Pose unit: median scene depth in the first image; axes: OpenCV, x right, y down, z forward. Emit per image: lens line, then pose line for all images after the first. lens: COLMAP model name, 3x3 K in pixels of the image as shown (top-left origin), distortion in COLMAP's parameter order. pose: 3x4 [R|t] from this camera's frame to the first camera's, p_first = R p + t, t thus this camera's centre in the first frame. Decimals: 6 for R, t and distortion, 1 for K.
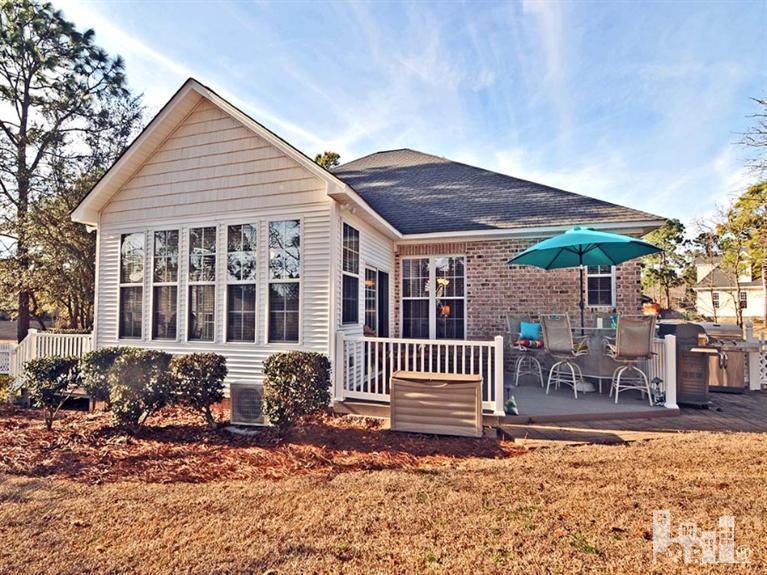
lens RADIAL K [[372.4, 0, 383.5], [0, 372.4, 287.5], [0, 0, 1]] dist [-0.006348, -0.000585]
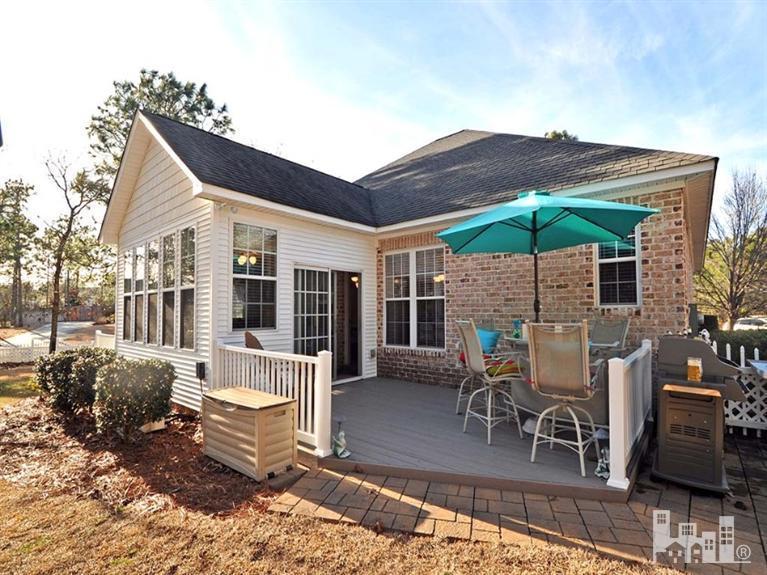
lens RADIAL K [[370.2, 0, 384.8], [0, 370.2, 260.5], [0, 0, 1]] dist [-0.016312, 0.000264]
pose [[0.915479, -0.059644, -0.397921, 0.458577], [0.027290, 0.995879, -0.086486, 0.014599], [0.401440, 0.068317, 0.913334, 0.217269]]
